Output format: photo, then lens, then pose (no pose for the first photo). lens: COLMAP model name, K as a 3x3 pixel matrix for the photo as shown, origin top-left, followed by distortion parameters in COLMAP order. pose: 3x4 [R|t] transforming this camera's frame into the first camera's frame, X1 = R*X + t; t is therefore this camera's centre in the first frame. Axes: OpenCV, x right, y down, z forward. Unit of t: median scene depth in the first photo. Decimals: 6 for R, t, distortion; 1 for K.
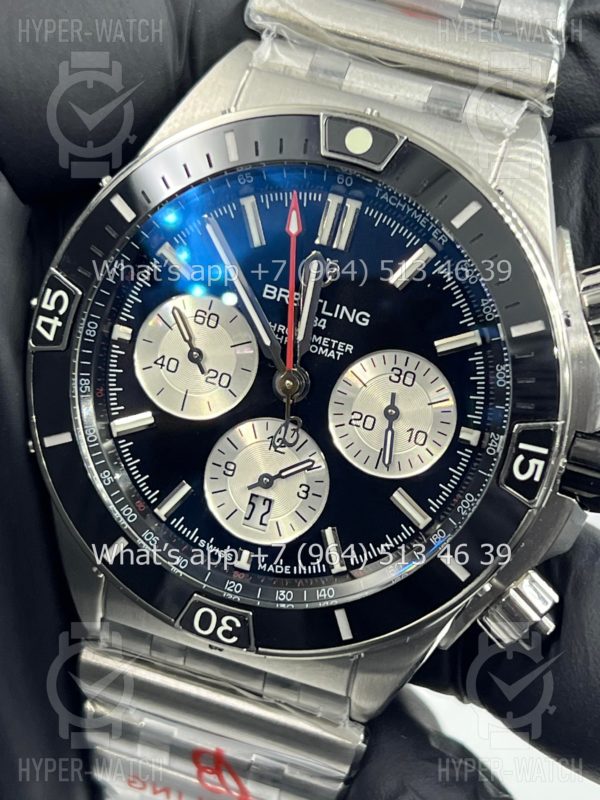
lens RADIAL K [[1827.8, 0, 300.6], [0, 1827.8, 402.6], [0, 0, 1]] dist [0.218883, 0.000000]
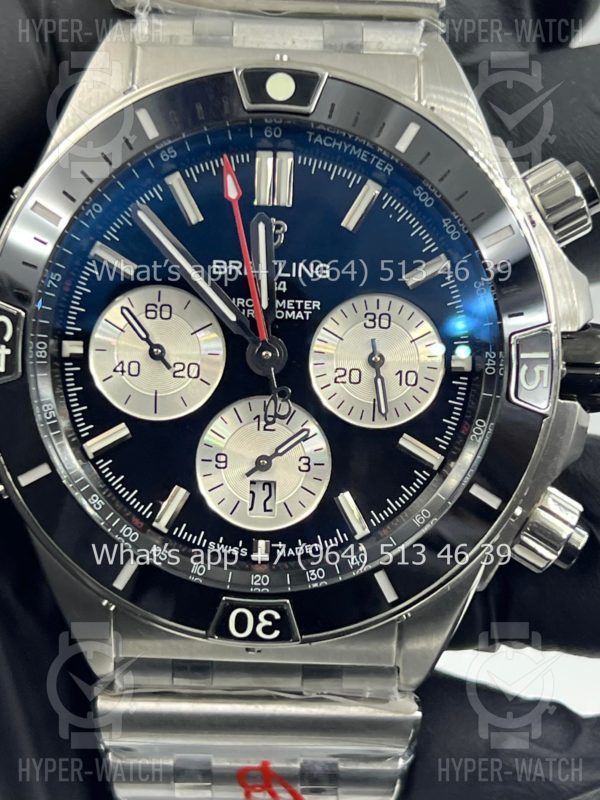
lens RADIAL K [[1827.8, 0, 291.4], [0, 1827.8, 407.8], [0, 0, 1]] dist [0.218883, 0.000000]
pose [[0.953552, -0.236249, 0.186885, -0.174911], [0.245761, 0.968892, -0.029145, 0.046370], [-0.174186, 0.073720, 0.981949, 0.071692]]
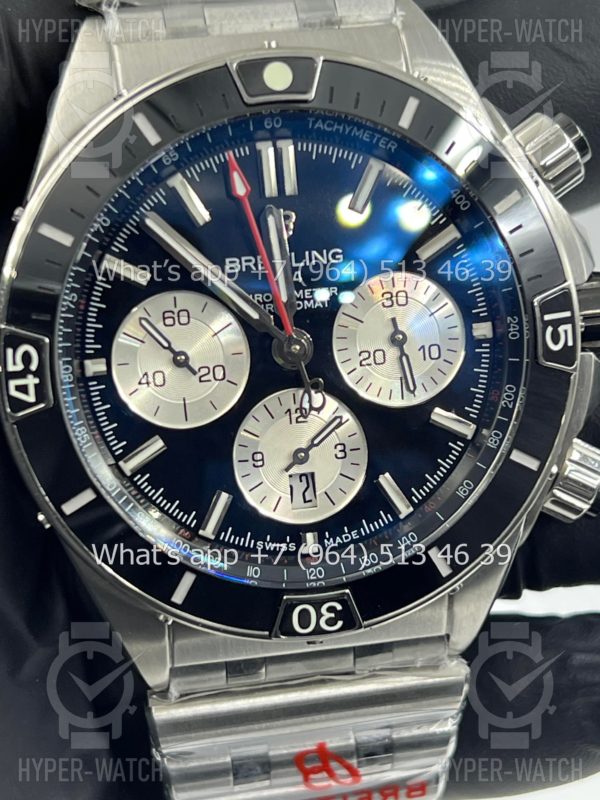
lens RADIAL K [[1827.8, 0, 282.8], [0, 1827.8, 405.5], [0, 0, 1]] dist [0.218883, 0.000000]
pose [[0.880647, -0.371083, 0.294547, -0.293736], [0.364916, 0.927782, 0.077821, -0.057443], [-0.302154, 0.038952, 0.952463, 0.111951]]
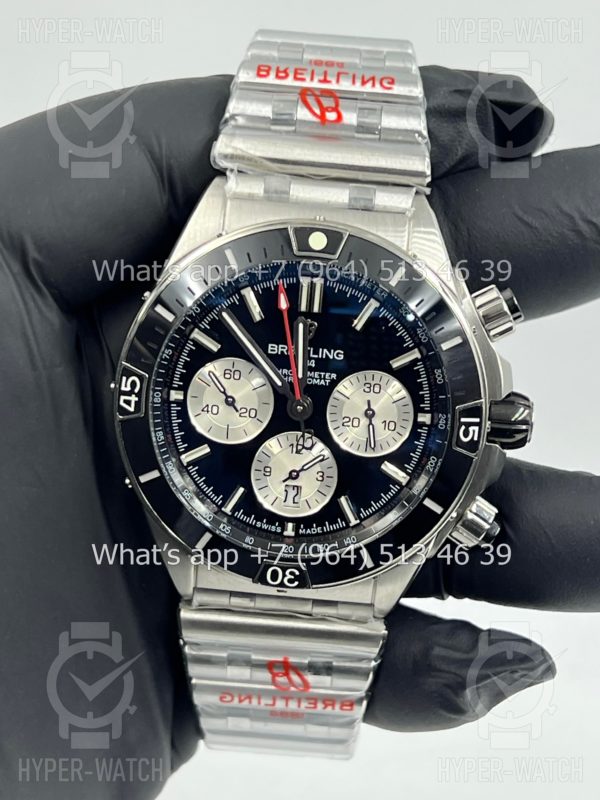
lens RADIAL K [[1827.8, 0, 296.4], [0, 1827.8, 408.1], [0, 0, 1]] dist [0.218883, 0.000000]
pose [[0.970146, -0.202966, 0.132746, -0.202754], [0.192482, 0.977376, 0.087679, -0.139026], [-0.147539, -0.059511, 0.987264, -0.455006]]
